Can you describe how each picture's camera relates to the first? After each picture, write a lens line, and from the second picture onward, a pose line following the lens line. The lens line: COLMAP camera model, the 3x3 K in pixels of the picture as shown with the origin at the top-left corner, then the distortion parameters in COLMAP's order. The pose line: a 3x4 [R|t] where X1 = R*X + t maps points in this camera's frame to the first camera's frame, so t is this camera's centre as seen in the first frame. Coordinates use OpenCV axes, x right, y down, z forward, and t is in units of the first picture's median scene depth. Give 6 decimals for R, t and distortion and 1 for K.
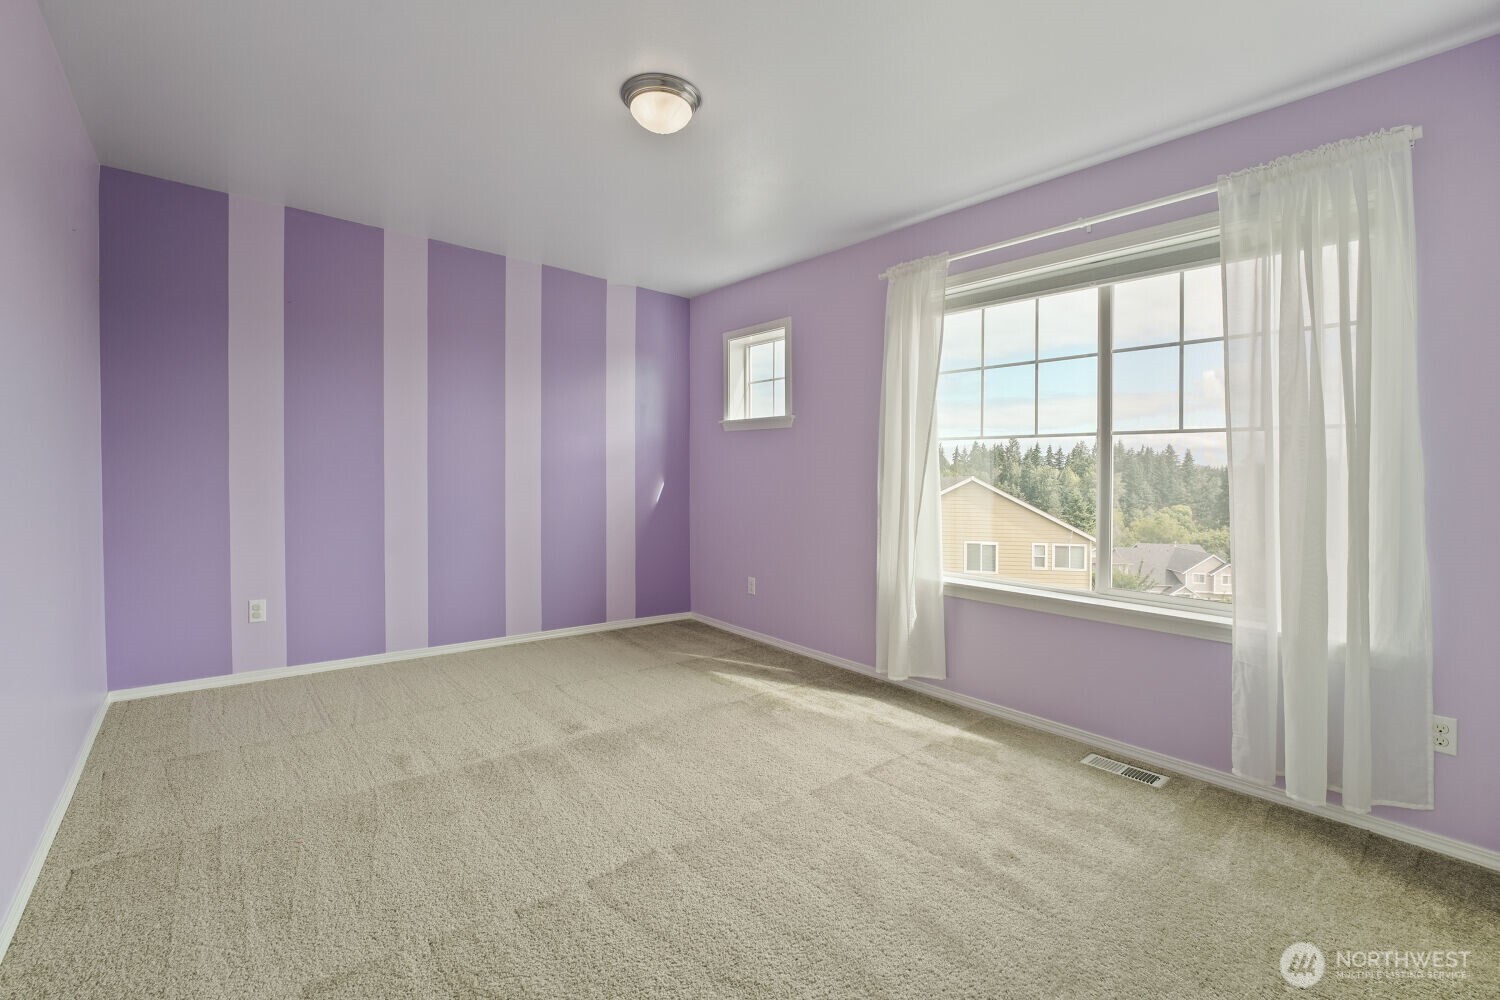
lens RADIAL K [[641.5, 0, 755.4], [0, 641.5, 487.7], [0, 0, 1]] dist [-0.006252, 0.003758]
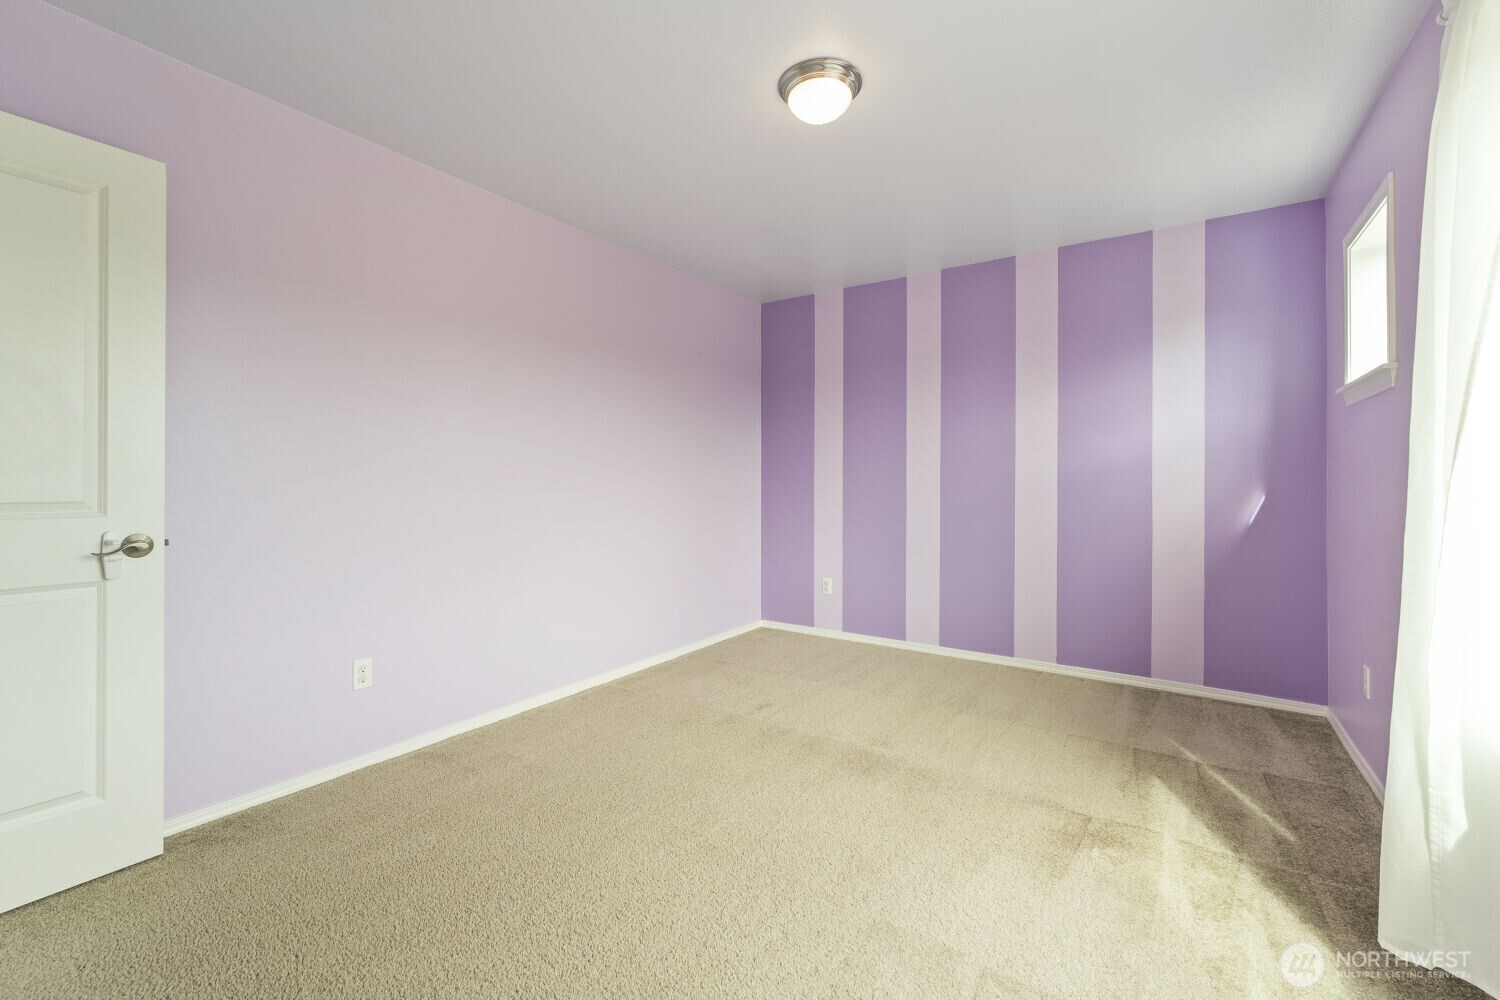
lens RADIAL K [[641.5, 0, 750.1], [0, 641.5, 491.0], [0, 0, 1]] dist [-0.006252, 0.003758]
pose [[0.262388, -0.006608, -0.964940, 0.497696], [-0.011370, 0.999886, -0.009939, 0.001300], [0.964896, 0.013579, 0.262283, 0.442269]]
